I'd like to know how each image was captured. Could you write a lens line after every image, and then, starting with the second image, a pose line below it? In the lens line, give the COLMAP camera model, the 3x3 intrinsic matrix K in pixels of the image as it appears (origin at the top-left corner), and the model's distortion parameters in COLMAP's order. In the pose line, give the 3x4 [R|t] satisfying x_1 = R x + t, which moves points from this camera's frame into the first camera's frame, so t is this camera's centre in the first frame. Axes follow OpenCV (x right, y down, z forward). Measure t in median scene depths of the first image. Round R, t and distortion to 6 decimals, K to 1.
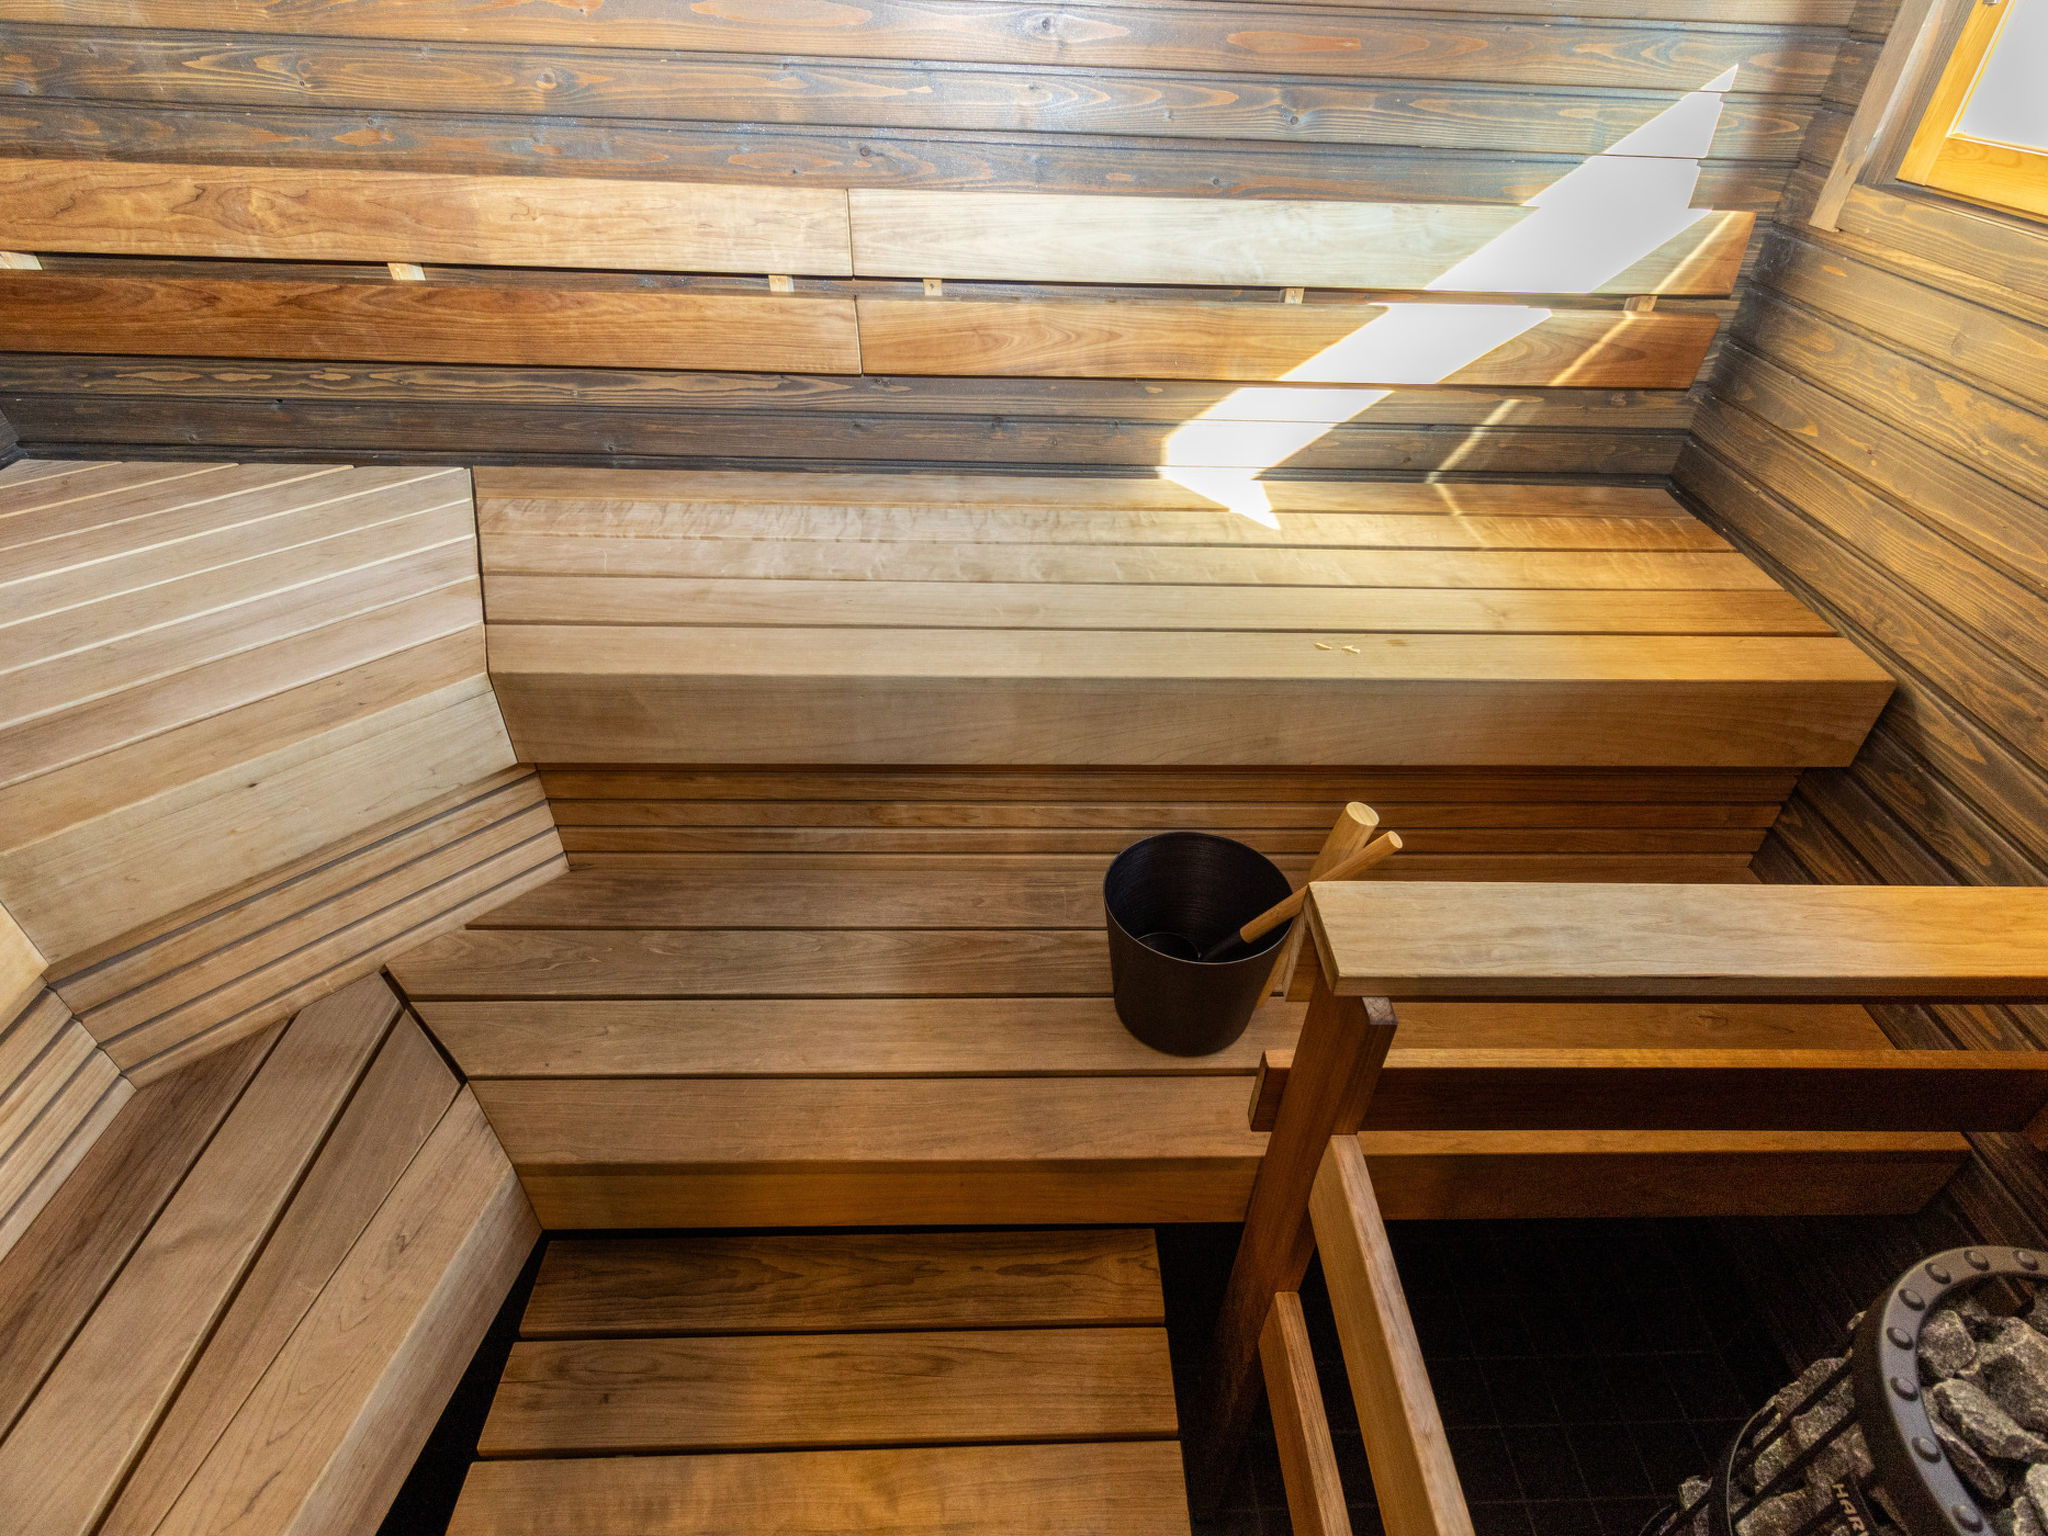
lens RADIAL K [[1072.5, 0, 1052.9], [0, 1072.5, 758.3], [0, 0, 1]] dist [0.000449, -0.000006]
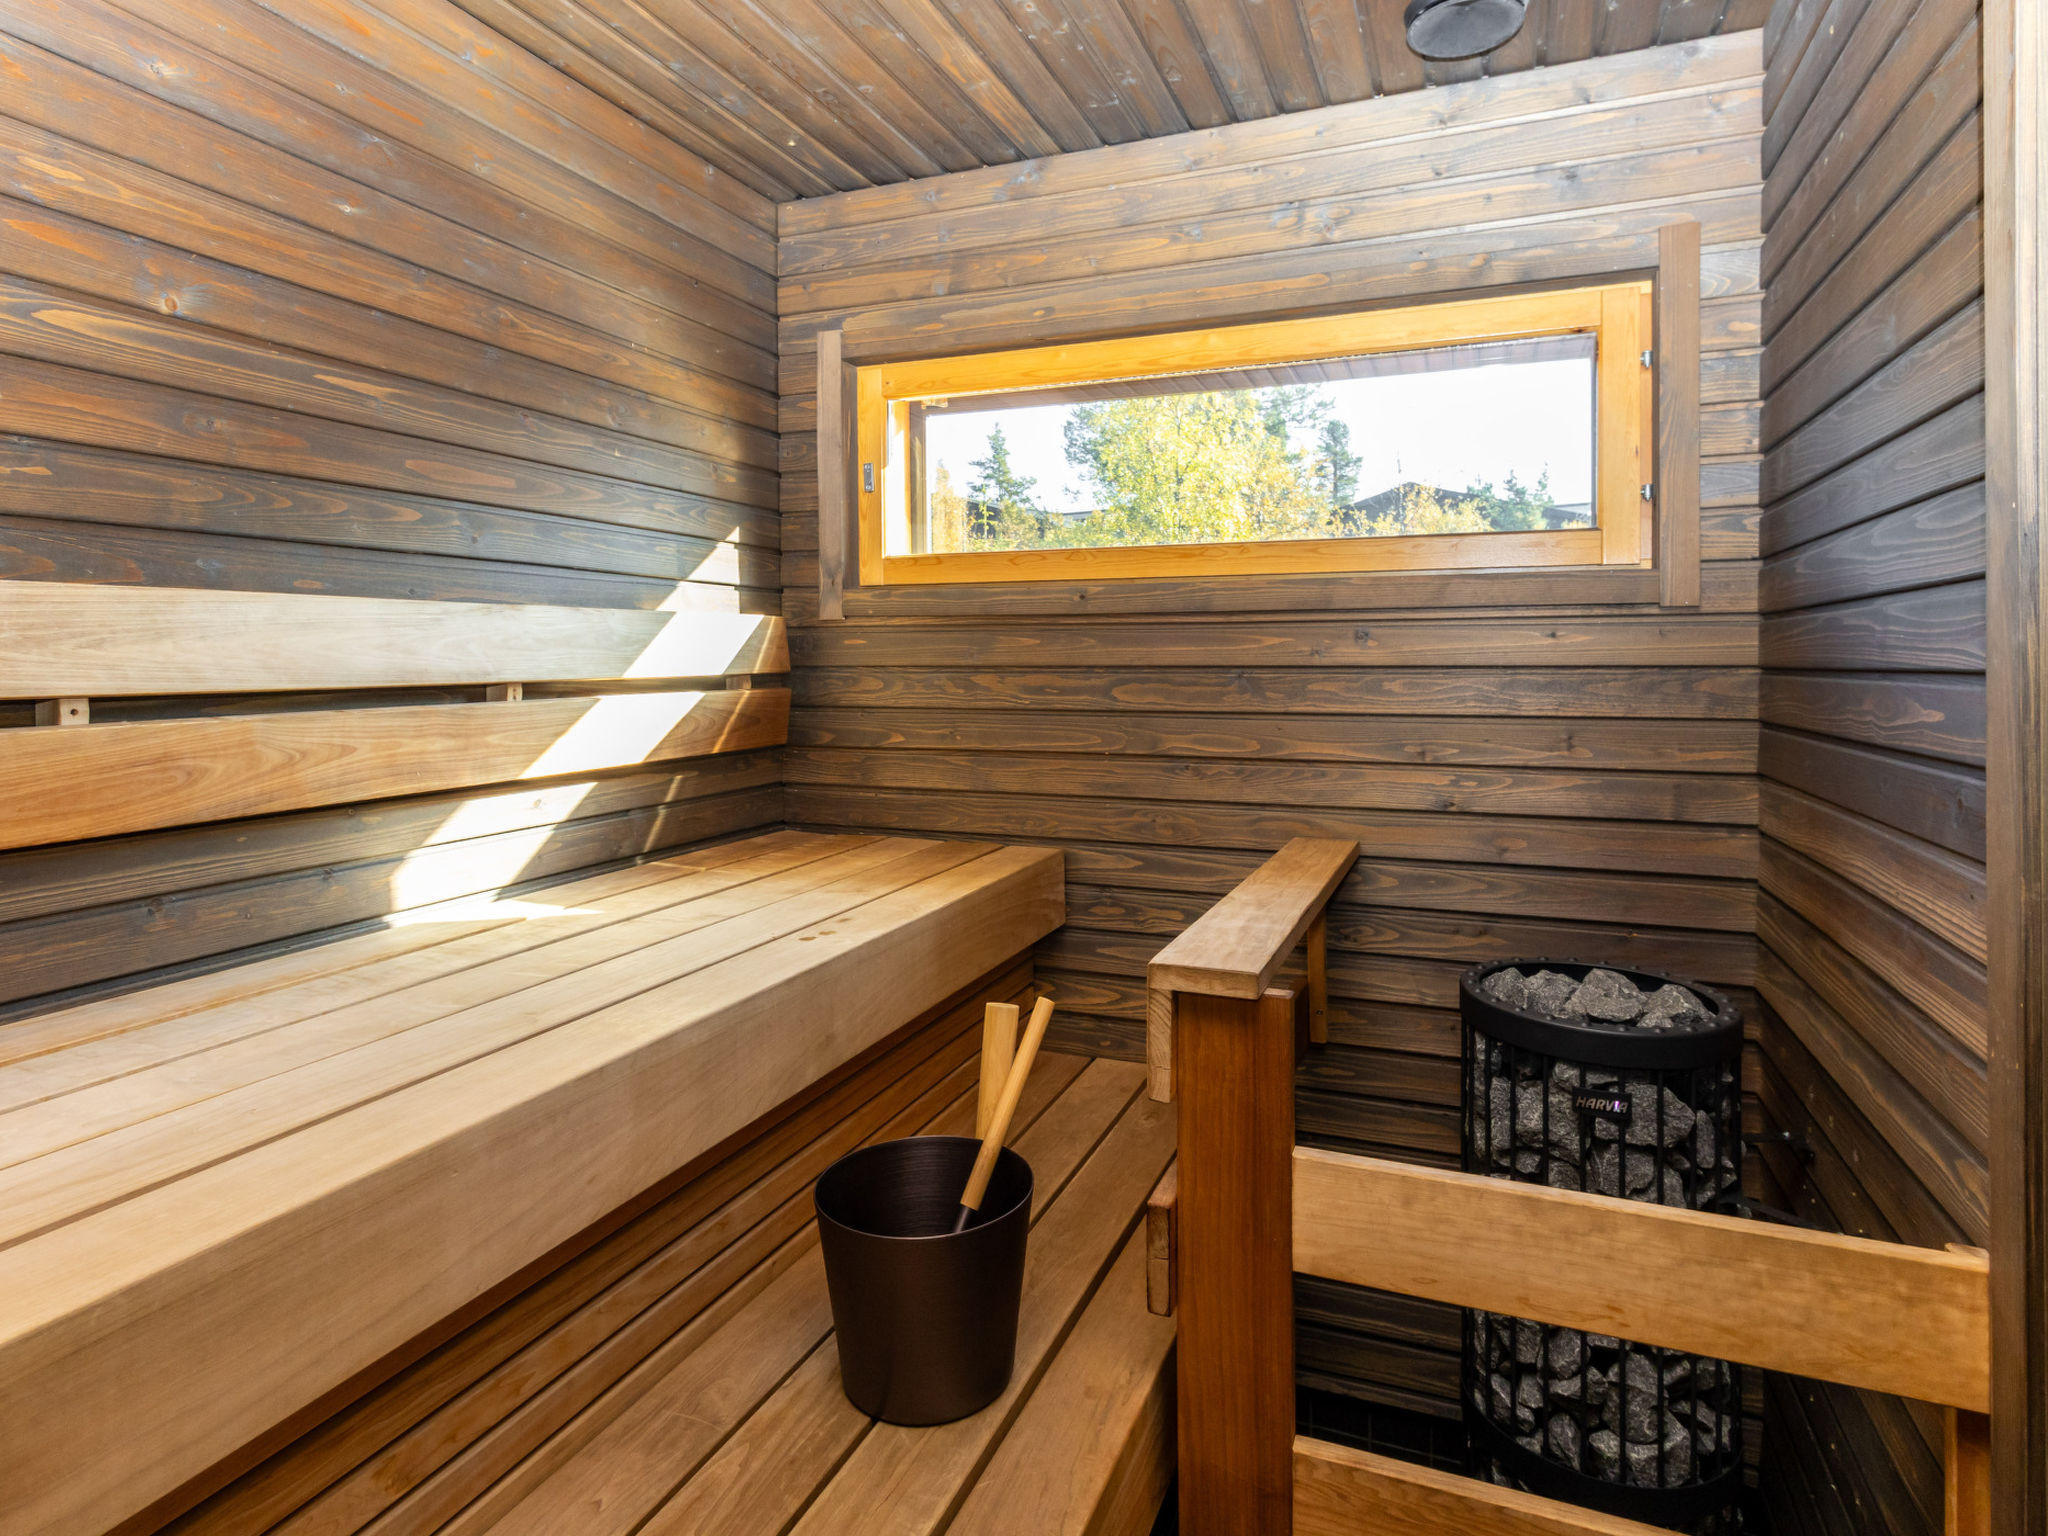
lens RADIAL K [[1126.6, 0, 1060.4], [0, 1126.6, 659.1], [0, 0, 1]] dist [0.000041, 0.000199]
pose [[0.390546, -0.038069, 0.919796, -0.513150], [0.568182, 0.796103, -0.208300, 0.032984], [-0.724323, 0.603962, 0.332545, 0.289942]]
